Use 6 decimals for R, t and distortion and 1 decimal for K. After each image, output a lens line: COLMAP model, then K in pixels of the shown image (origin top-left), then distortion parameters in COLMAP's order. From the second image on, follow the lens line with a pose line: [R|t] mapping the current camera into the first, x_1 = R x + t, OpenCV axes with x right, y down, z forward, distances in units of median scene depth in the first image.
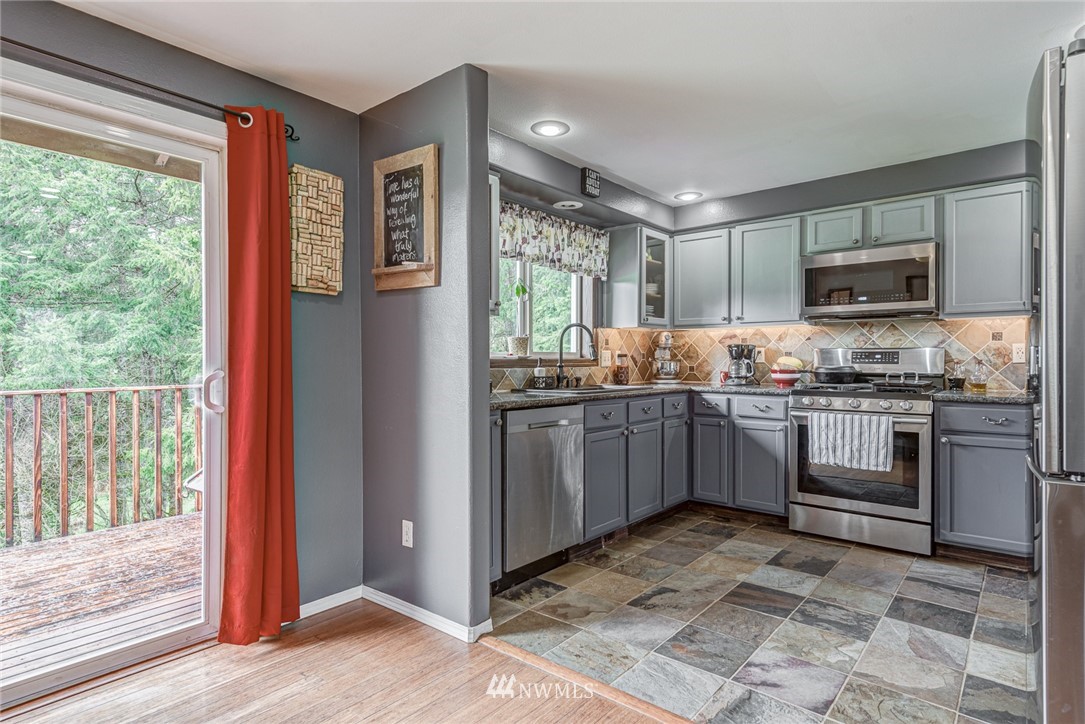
lens RADIAL K [[563.8, 0, 539.7], [0, 563.8, 362.9], [0, 0, 1]] dist [-0.001749, -0.000547]
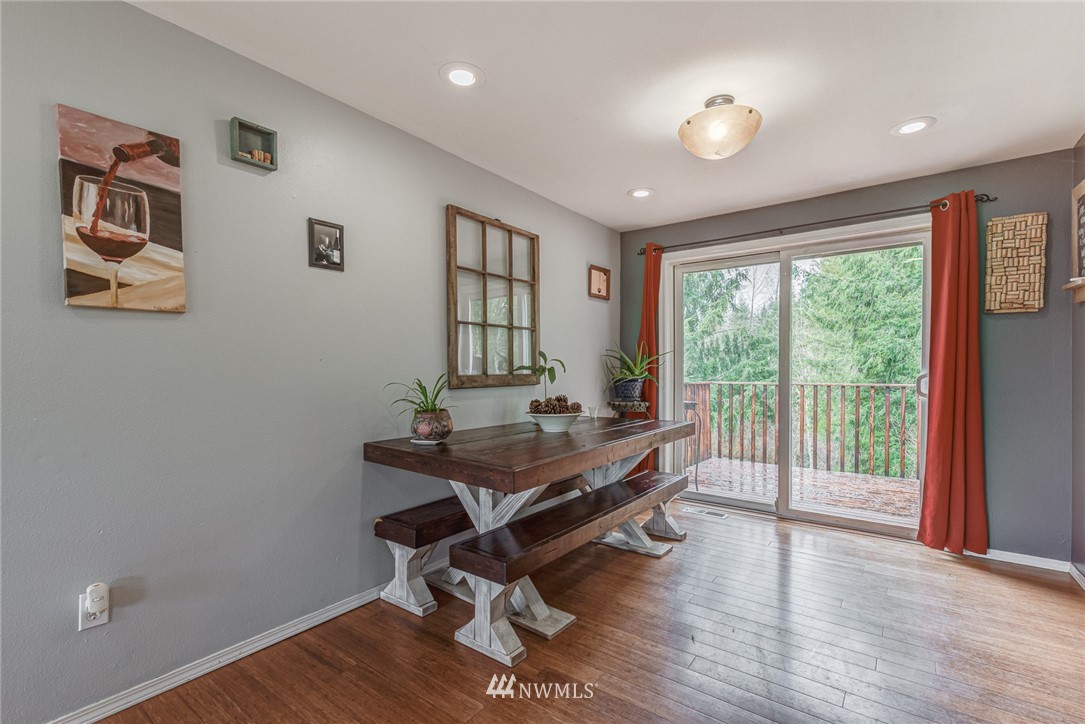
lens RADIAL K [[492.6, 0, 534.9], [0, 492.6, 384.6], [0, 0, 1]] dist [0.000210, -0.000181]
pose [[0.010733, 0.034518, -0.999346, 0.726433], [-0.000374, 0.999404, 0.034516, 0.001942], [0.999942, 0.000003, 0.010739, -0.099677]]
